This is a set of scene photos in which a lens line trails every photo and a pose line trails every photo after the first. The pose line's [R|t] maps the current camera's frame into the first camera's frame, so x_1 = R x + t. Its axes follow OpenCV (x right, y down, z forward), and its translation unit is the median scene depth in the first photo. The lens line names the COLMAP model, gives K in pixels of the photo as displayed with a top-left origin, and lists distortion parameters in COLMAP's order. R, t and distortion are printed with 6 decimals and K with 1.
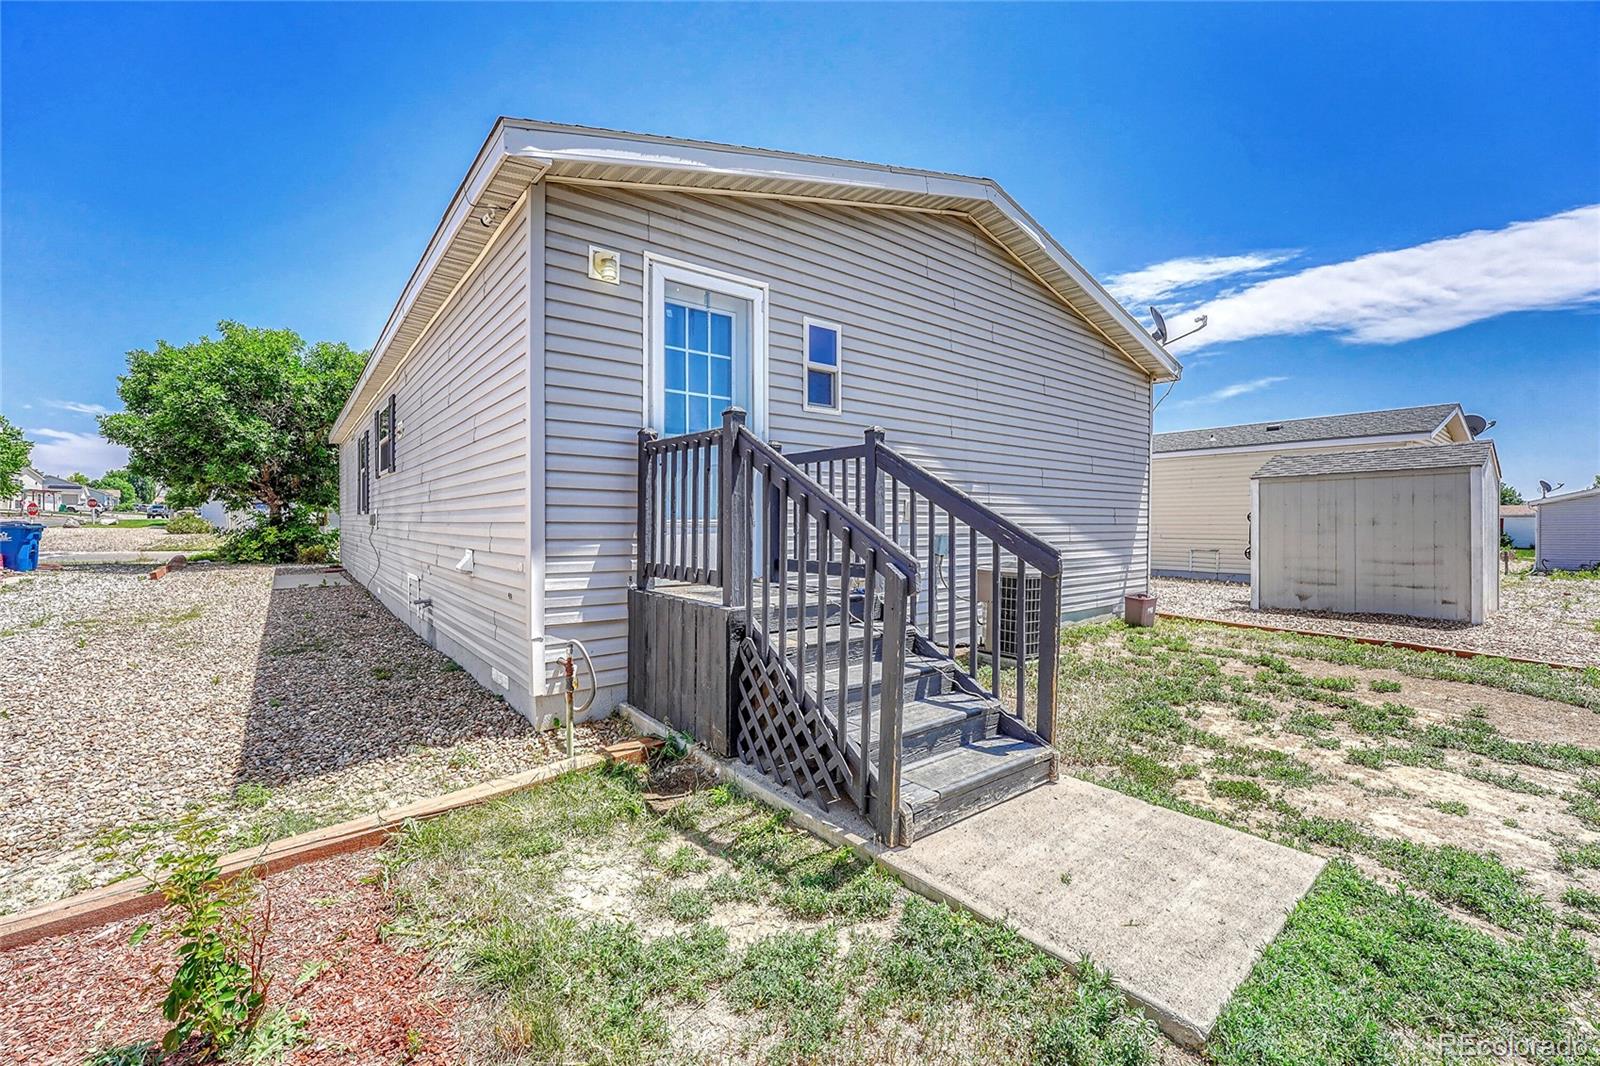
lens RADIAL K [[657.7, 0, 797.2], [0, 657.7, 527.3], [0, 0, 1]] dist [-0.046822, 0.000193]
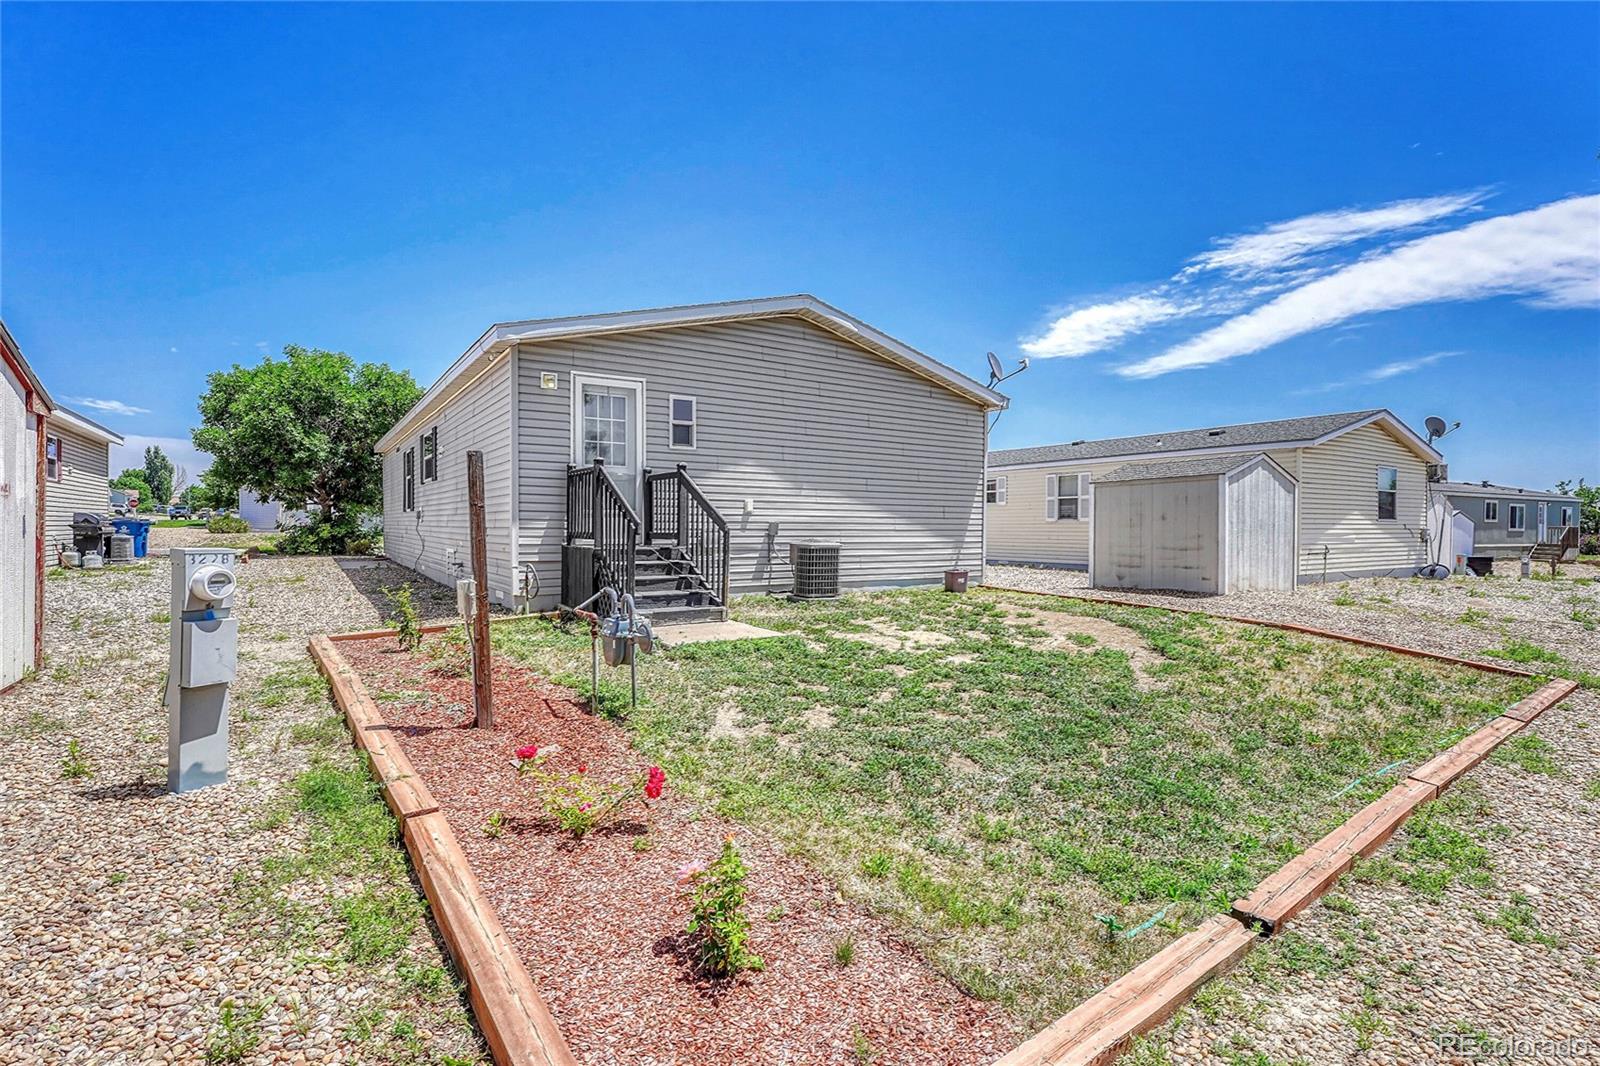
lens RADIAL K [[750.7, 0, 800.0], [0, 750.7, 533.0], [0, 0, 1]] dist [-0.030819, 0.000070]
pose [[0.996525, 0.004304, -0.083178, 0.171582], [-0.004345, 0.999991, -0.000309, 0.014987], [0.083176, 0.000669, 0.996535, -0.314460]]
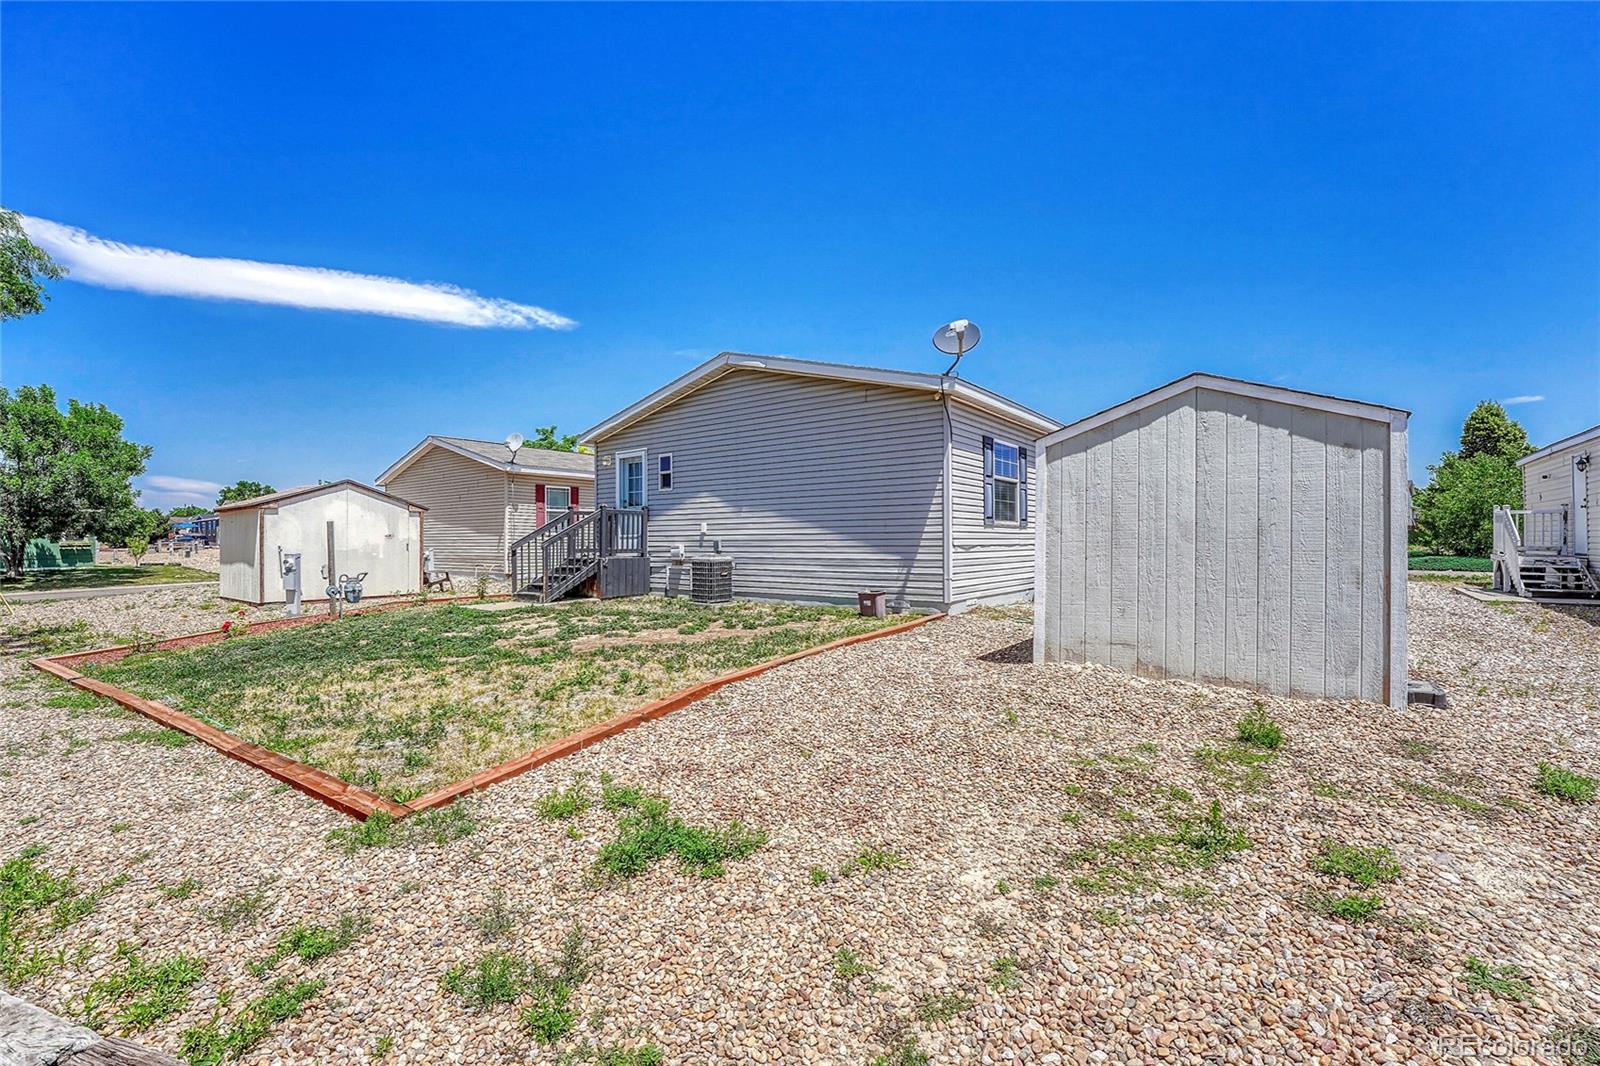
lens RADIAL K [[700.7, 0, 800.0], [0, 700.7, 533.0], [0, 0, 1]] dist [-0.000266, -0.000008]
pose [[0.254241, -0.012327, -0.967062, 0.915975], [0.003416, 0.999924, -0.011848, 0.005782], [0.967135, -0.000292, 0.254264, 0.276284]]
